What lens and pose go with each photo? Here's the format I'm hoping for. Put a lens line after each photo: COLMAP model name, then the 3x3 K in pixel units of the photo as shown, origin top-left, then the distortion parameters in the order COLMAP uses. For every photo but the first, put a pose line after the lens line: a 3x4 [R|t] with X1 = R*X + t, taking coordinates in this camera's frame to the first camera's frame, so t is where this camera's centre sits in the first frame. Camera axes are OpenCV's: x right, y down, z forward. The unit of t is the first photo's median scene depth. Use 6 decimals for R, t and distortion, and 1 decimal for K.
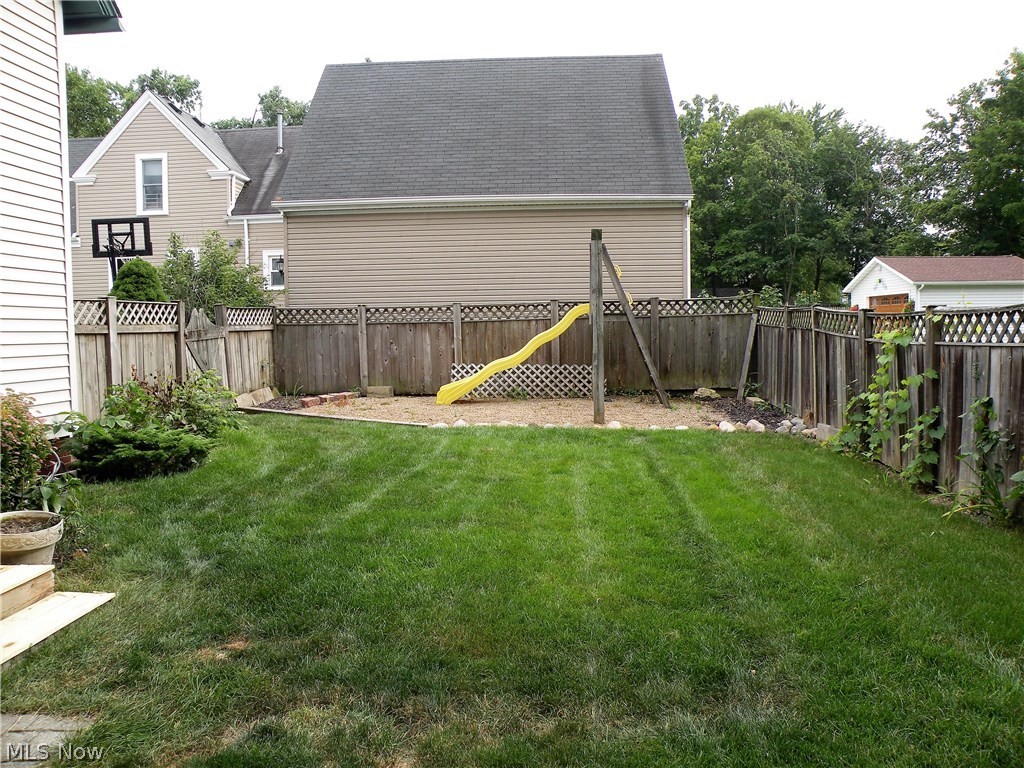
lens RADIAL K [[819.0, 0, 512.0], [0, 819.0, 384.0], [0, 0, 1]] dist [-0.156080, 0.129403]
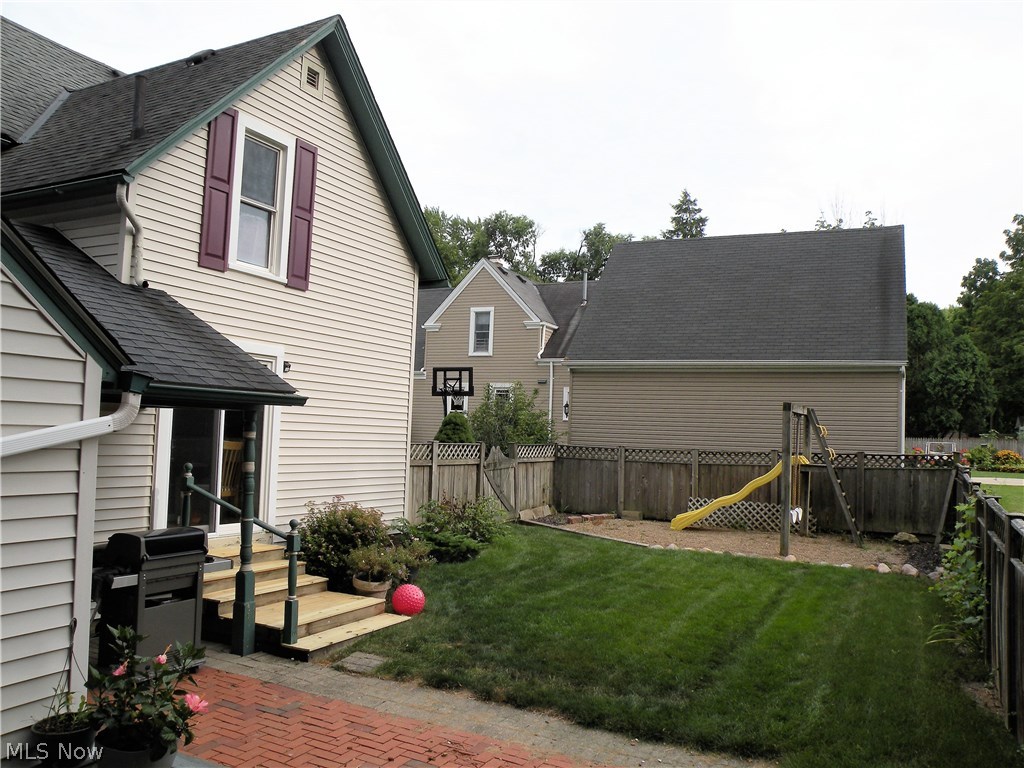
lens RADIAL K [[819.0, 0, 512.0], [0, 819.0, 384.0], [0, 0, 1]] dist [-0.156080, 0.129403]
pose [[0.922022, 0.021491, -0.386541, 0.152191], [-0.073071, 0.990172, -0.119245, -0.028700], [0.380179, 0.138192, 0.914531, -0.255760]]
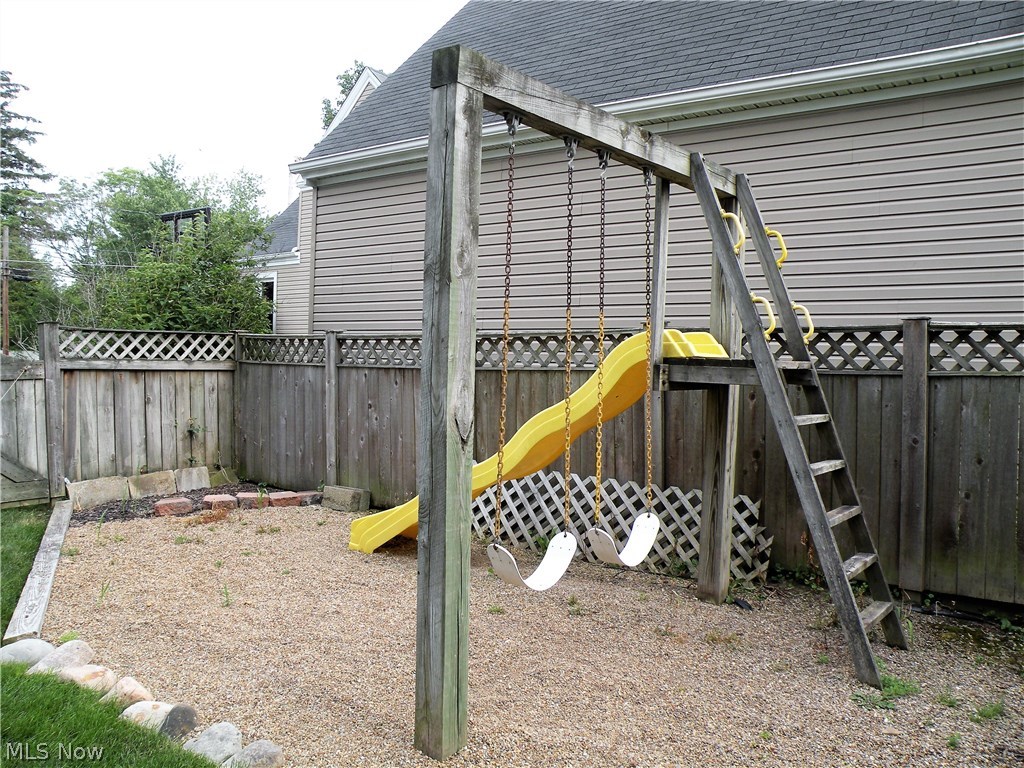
lens RADIAL K [[838.9, 0, 512.0], [0, 838.9, 384.0], [0, 0, 1]] dist [-0.153201, 0.141632]
pose [[0.839403, 0.045921, -0.541565, 0.215408], [-0.073707, 0.996837, -0.029717, -0.055932], [0.538488, 0.064862, 0.840133, 0.618098]]
